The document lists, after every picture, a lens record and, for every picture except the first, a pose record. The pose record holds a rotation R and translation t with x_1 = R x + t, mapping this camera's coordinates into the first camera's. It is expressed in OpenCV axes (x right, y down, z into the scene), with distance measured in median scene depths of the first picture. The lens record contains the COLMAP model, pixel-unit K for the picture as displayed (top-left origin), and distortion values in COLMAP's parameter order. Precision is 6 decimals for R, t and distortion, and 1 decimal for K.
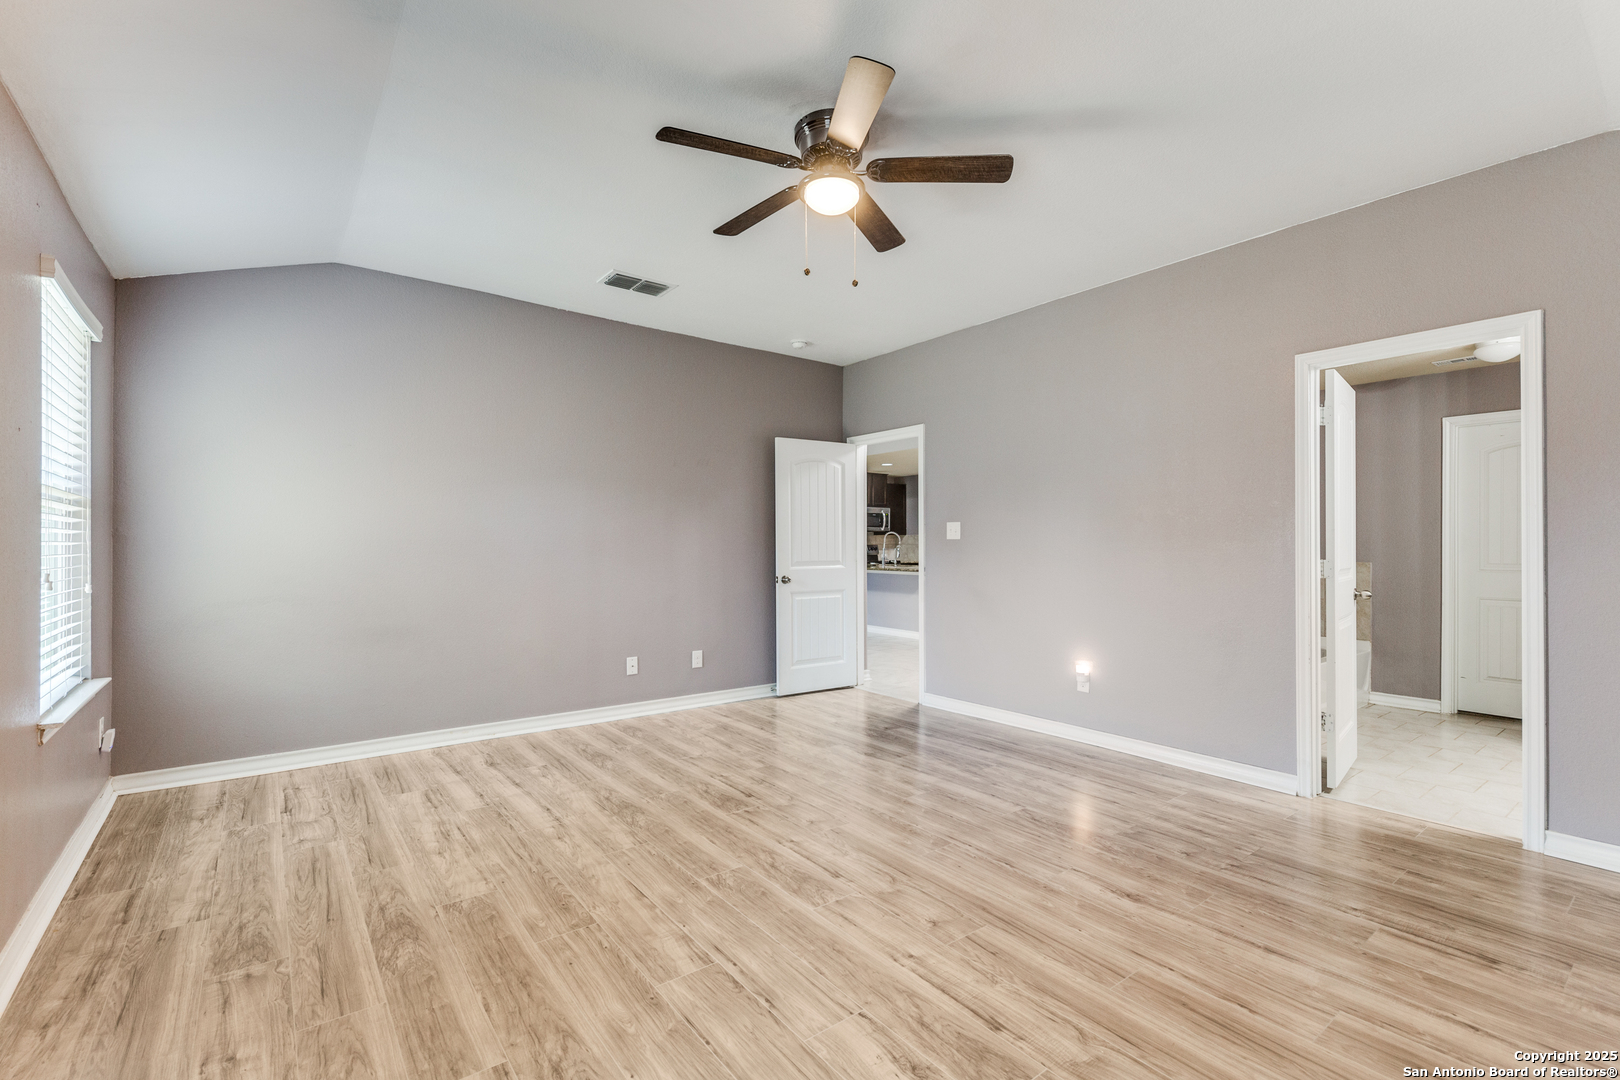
lens RADIAL K [[732.6, 0, 802.2], [0, 732.6, 539.0], [0, 0, 1]] dist [0.000461, -0.000073]
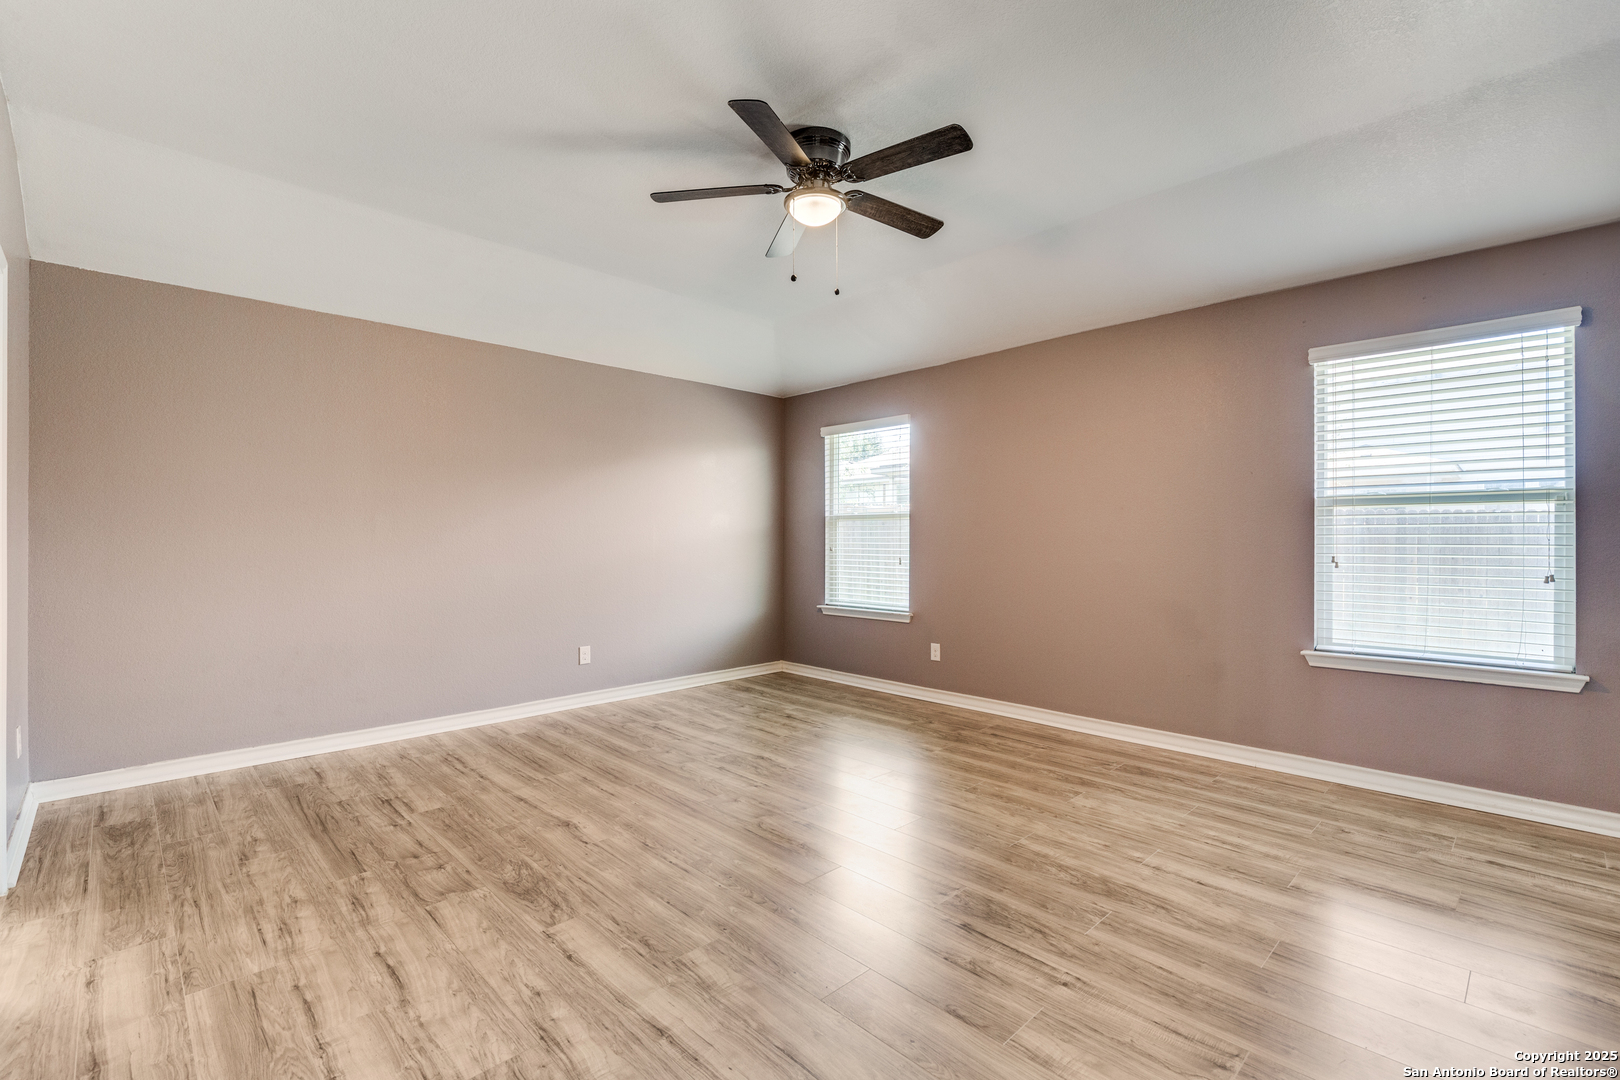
lens RADIAL K [[732.6, 0, 802.2], [0, 732.6, 539.0], [0, 0, 1]] dist [0.000461, -0.000073]
pose [[-0.993268, -0.000791, -0.115834, 0.182453], [0.000506, 0.999938, -0.011163, 0.024684], [0.115836, -0.011146, -0.993206, 2.054046]]
